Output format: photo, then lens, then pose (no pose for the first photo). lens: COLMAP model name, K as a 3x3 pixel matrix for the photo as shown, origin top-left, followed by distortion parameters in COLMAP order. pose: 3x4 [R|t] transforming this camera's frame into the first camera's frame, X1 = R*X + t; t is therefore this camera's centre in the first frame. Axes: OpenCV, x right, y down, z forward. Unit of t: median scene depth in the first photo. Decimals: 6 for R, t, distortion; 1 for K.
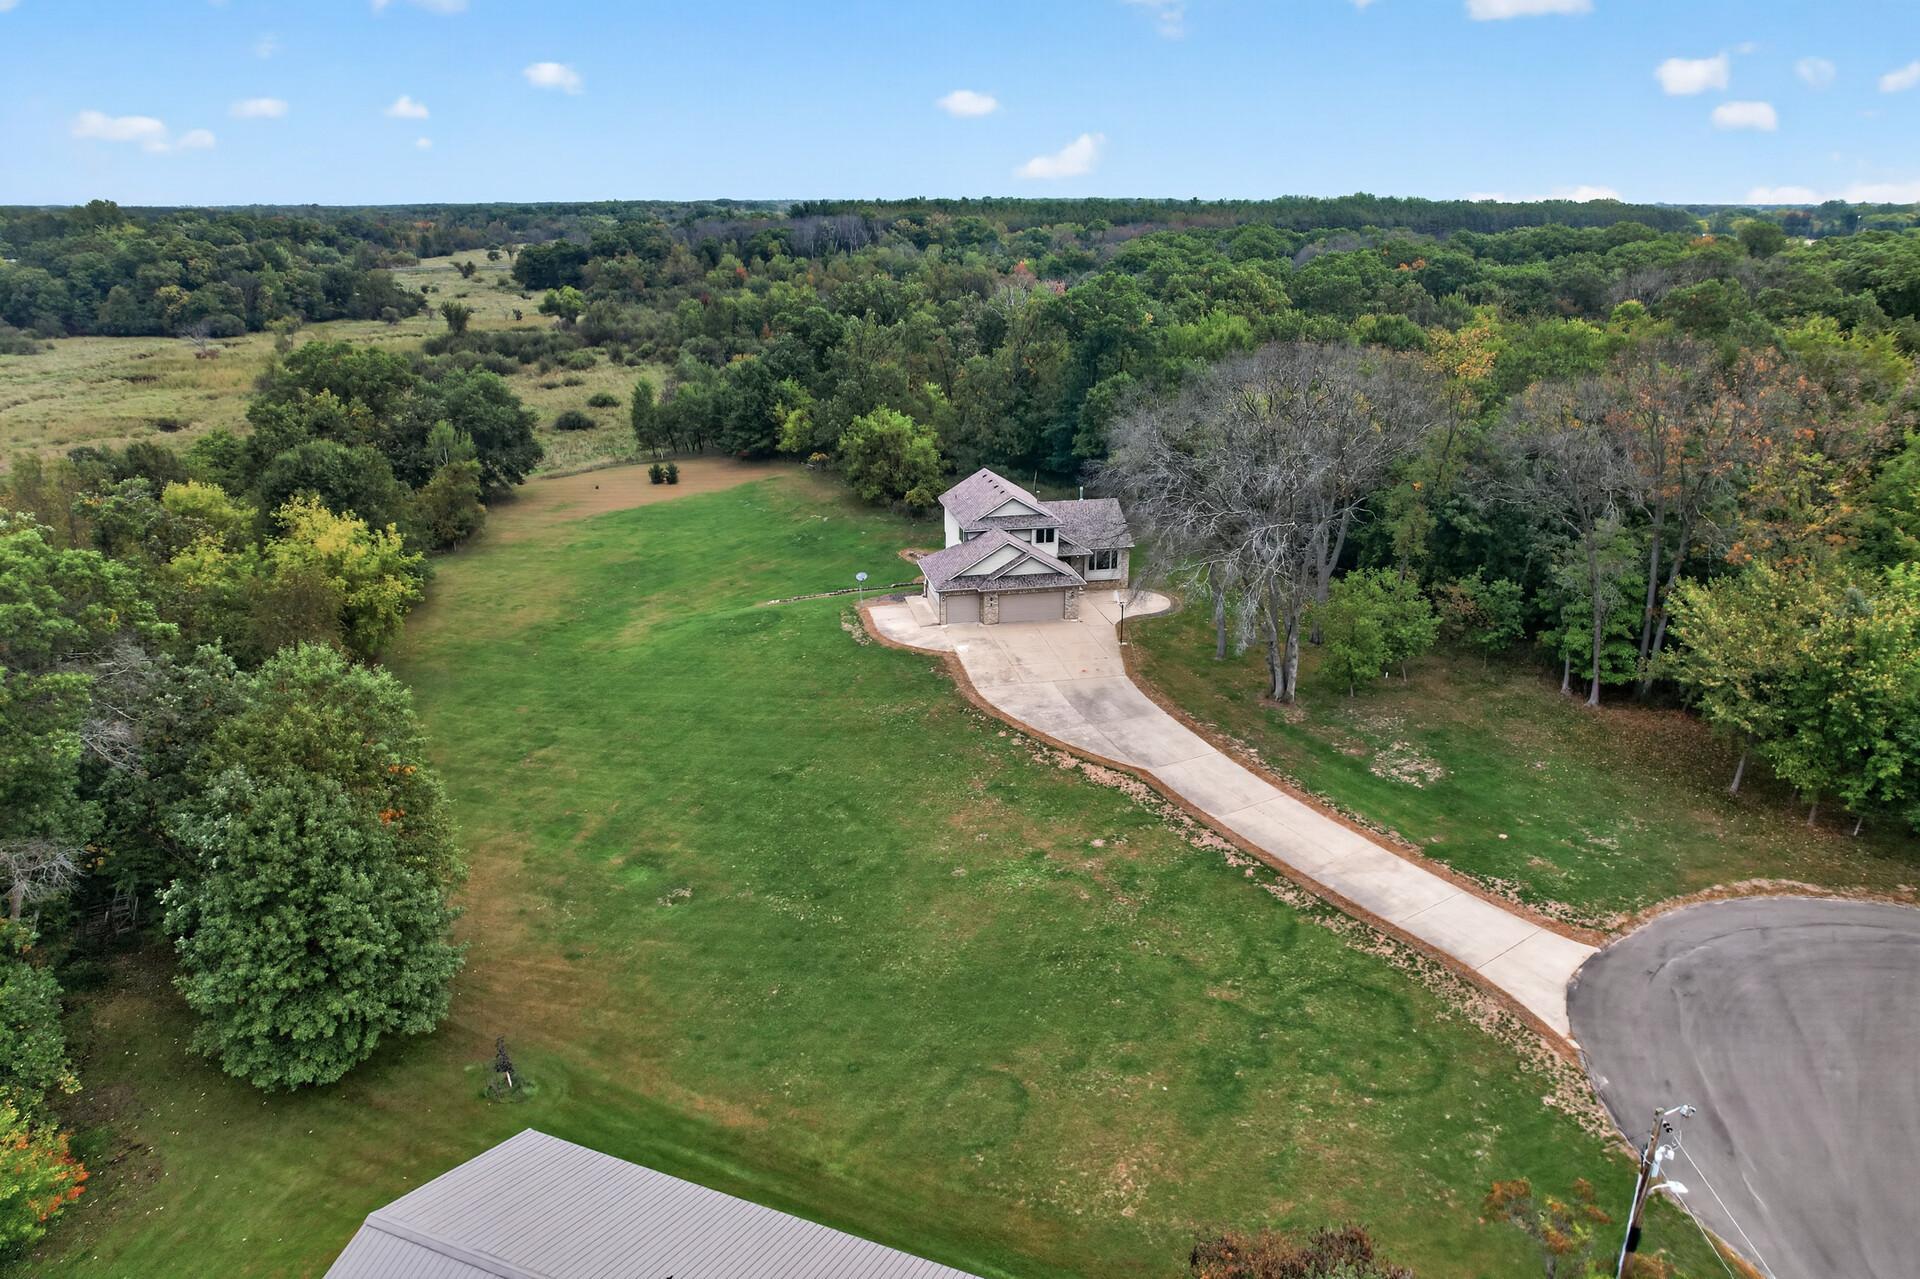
lens RADIAL K [[1213.0, 0, 965.7], [0, 1213.0, 645.8], [0, 0, 1]] dist [-0.067983, 0.055574]
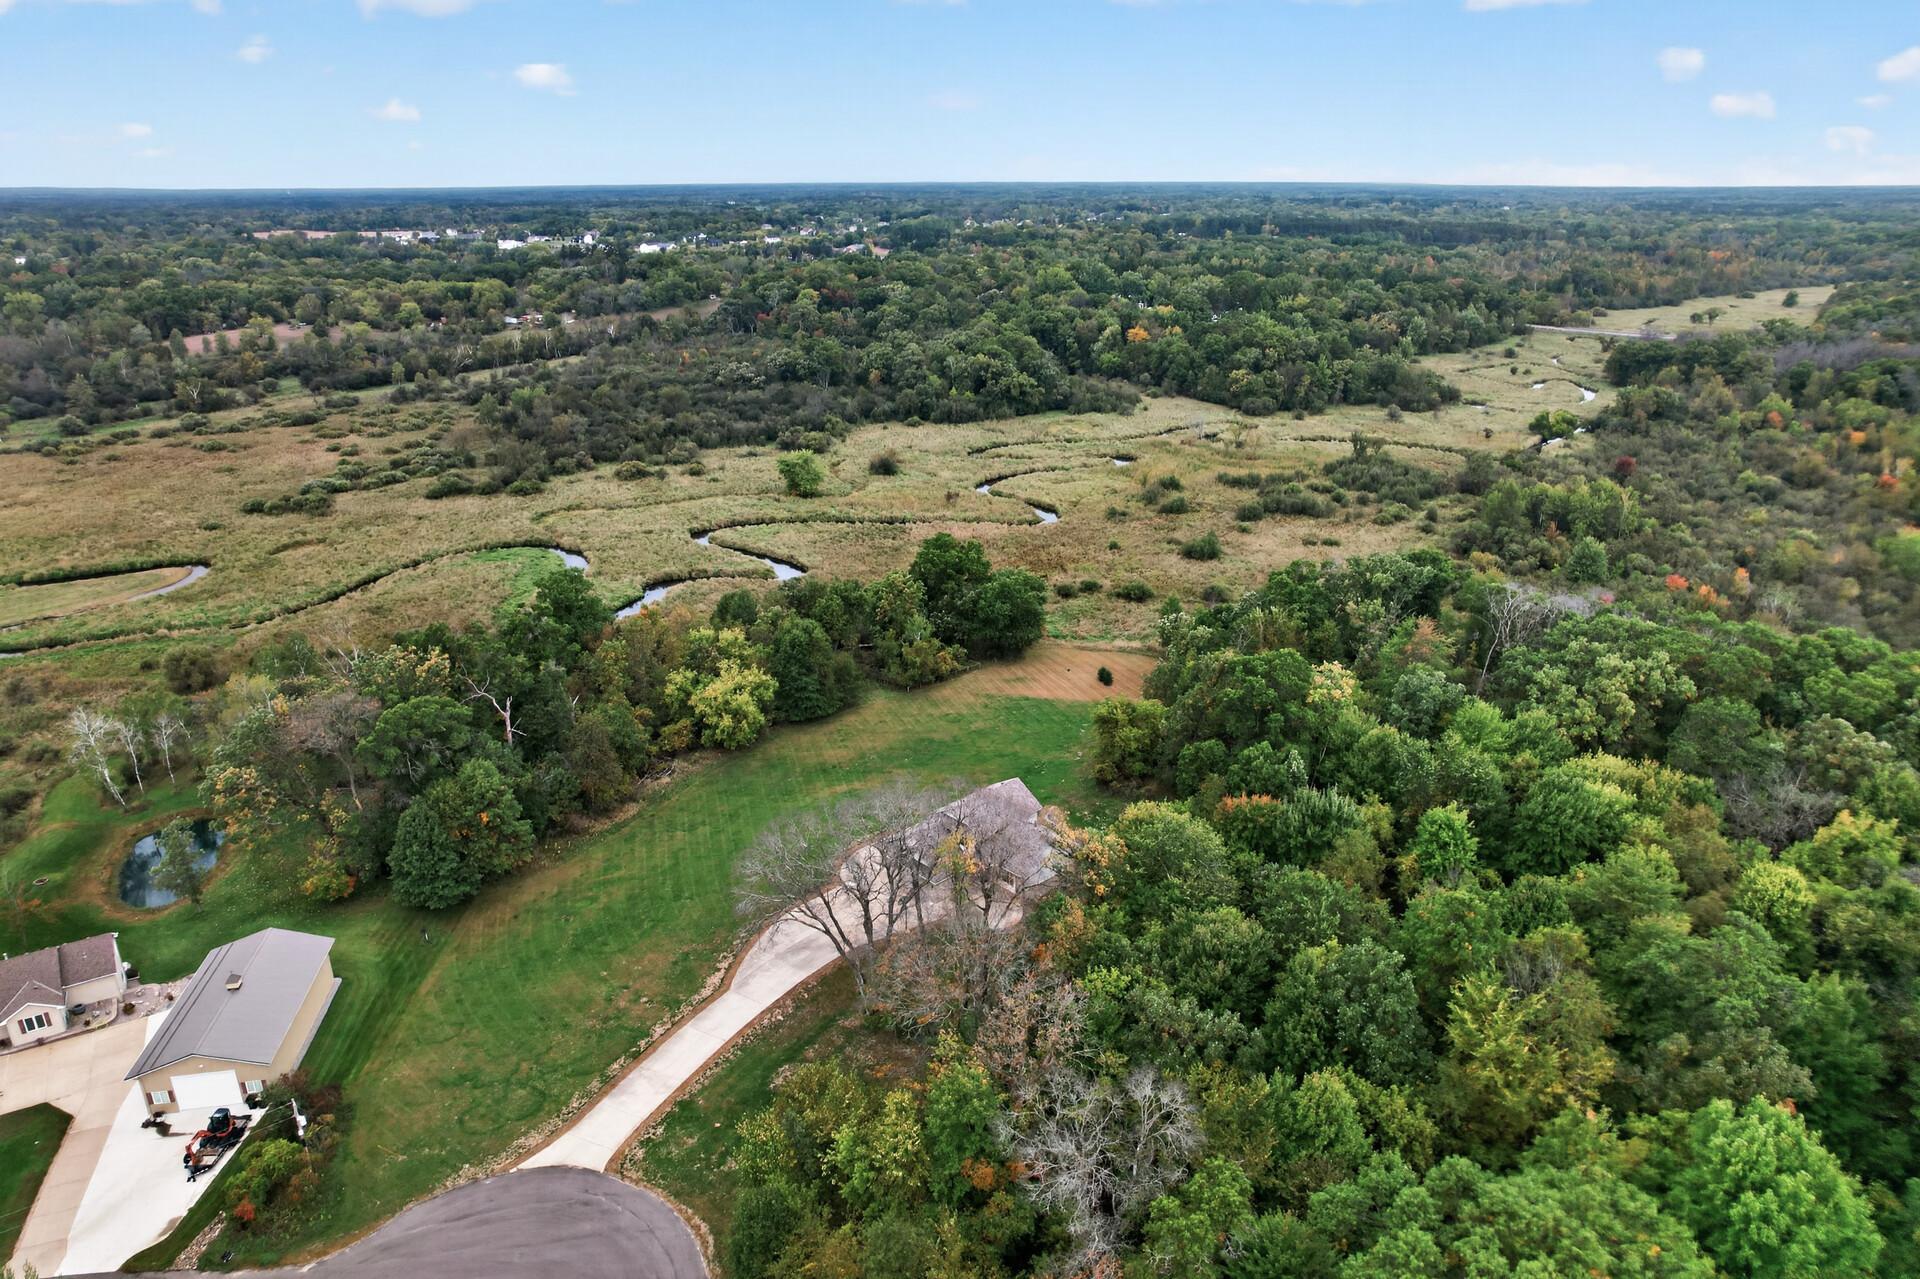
lens RADIAL K [[1227.8, 0, 960.0], [0, 1227.8, 639.5], [0, 0, 1]] dist [-0.099804, 0.079896]
pose [[0.525384, 0.293276, -0.798725, 1.196545], [-0.288676, 0.944482, 0.156910, -0.565962], [0.800399, 0.148135, 0.580877, 0.137213]]
